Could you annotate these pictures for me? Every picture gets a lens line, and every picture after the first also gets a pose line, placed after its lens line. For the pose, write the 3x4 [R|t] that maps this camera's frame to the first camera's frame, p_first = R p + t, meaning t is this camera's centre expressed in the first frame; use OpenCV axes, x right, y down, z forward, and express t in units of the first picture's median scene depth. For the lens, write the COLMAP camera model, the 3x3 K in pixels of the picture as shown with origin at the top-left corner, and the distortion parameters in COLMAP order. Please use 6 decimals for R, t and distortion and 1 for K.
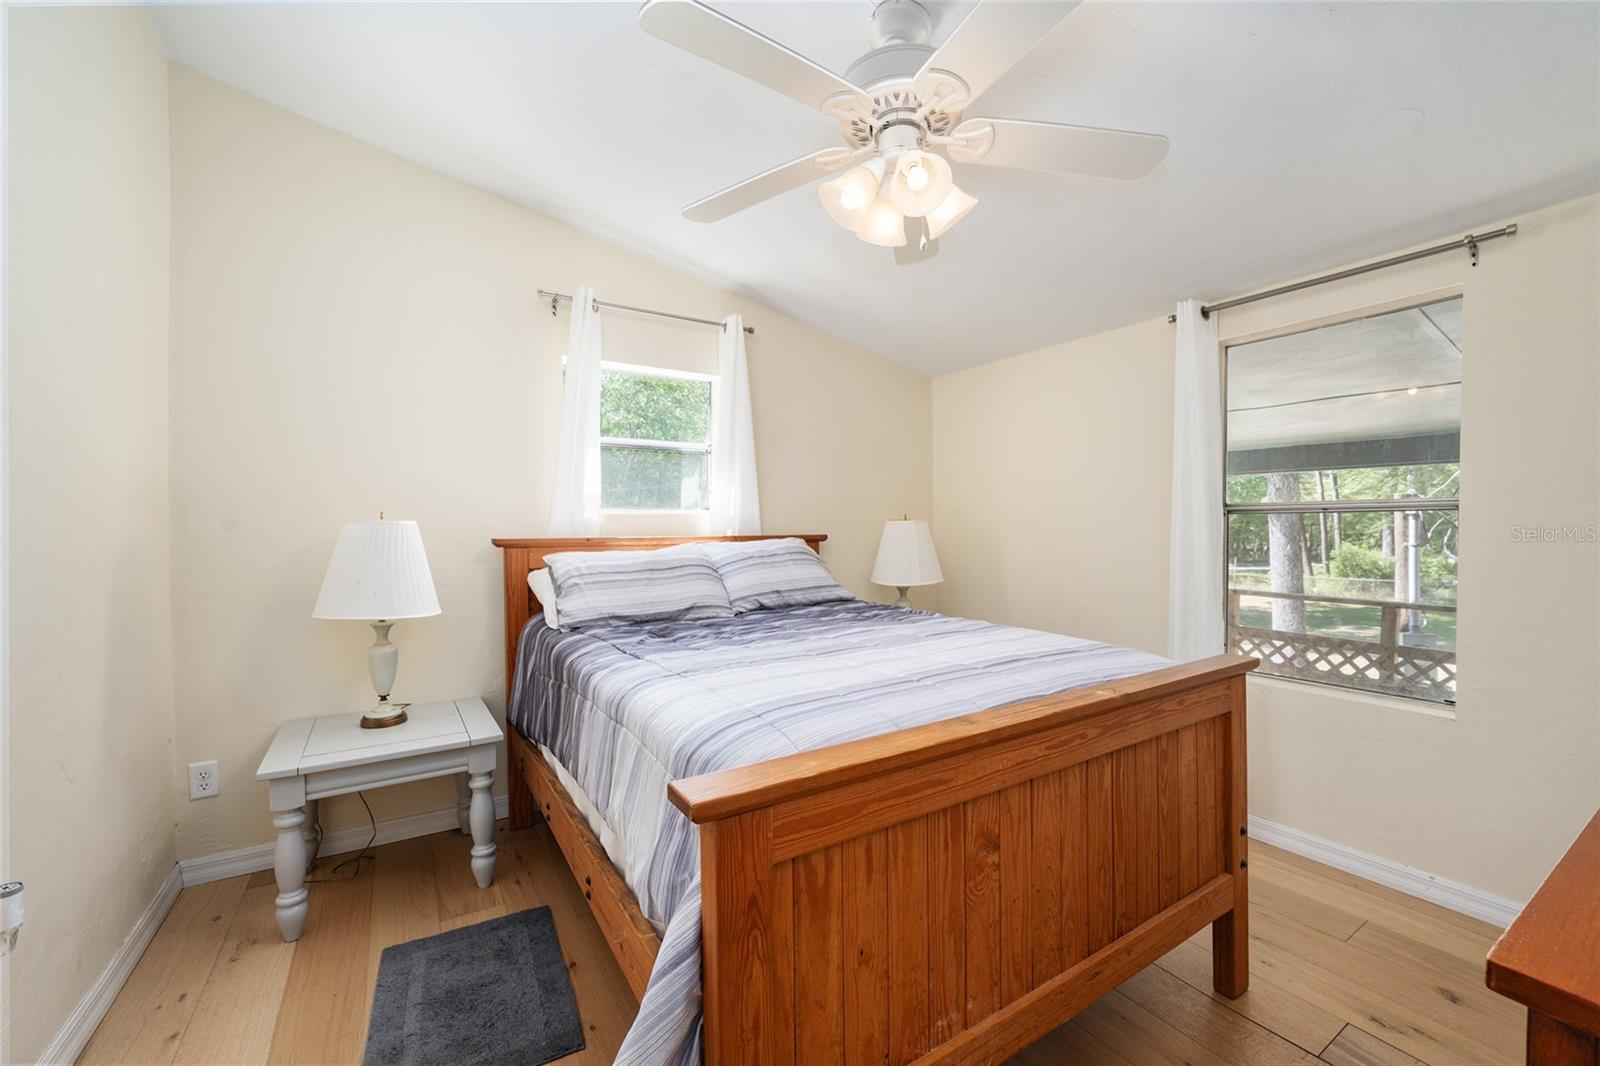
lens RADIAL K [[649.0, 0, 798.1], [0, 649.0, 533.2], [0, 0, 1]] dist [-0.025374, 0.002769]
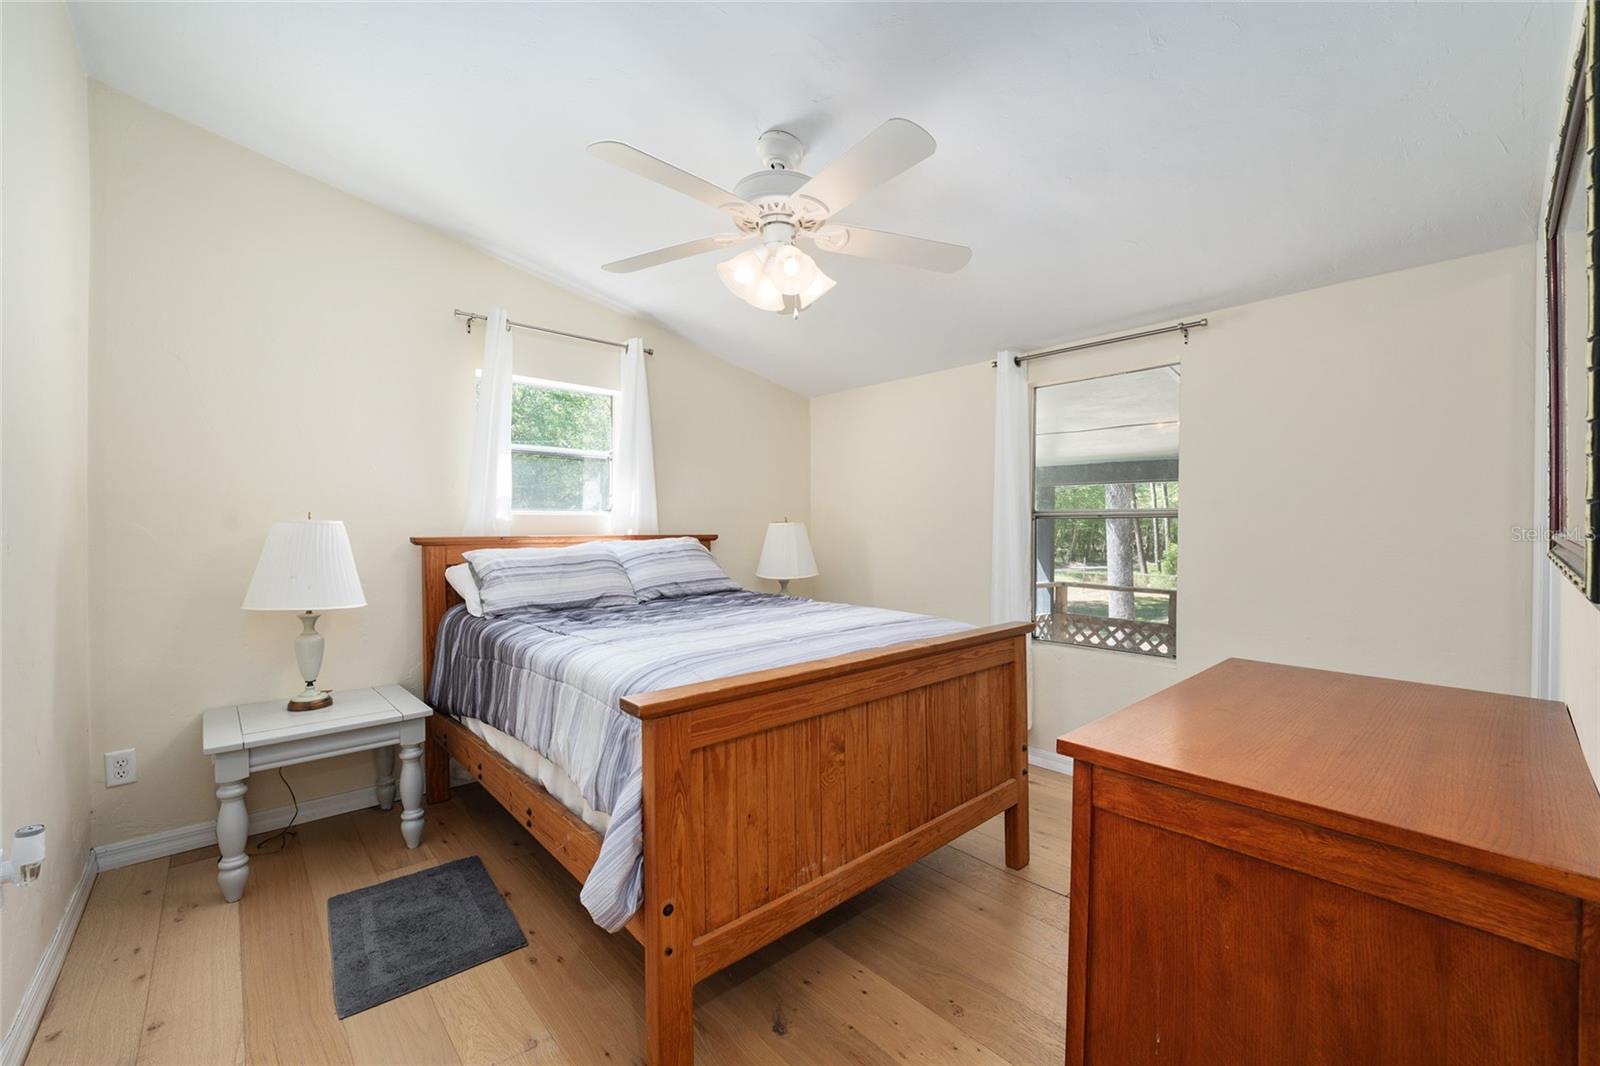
lens RADIAL K [[649.0, 0, 802.2], [0, 649.0, 541.0], [0, 0, 1]] dist [-0.025374, 0.002769]
pose [[0.983597, 0.000852, 0.180379, -0.027150], [-0.002570, 0.999954, 0.009291, 0.004669], [-0.180363, -0.009602, 0.983553, -0.256055]]
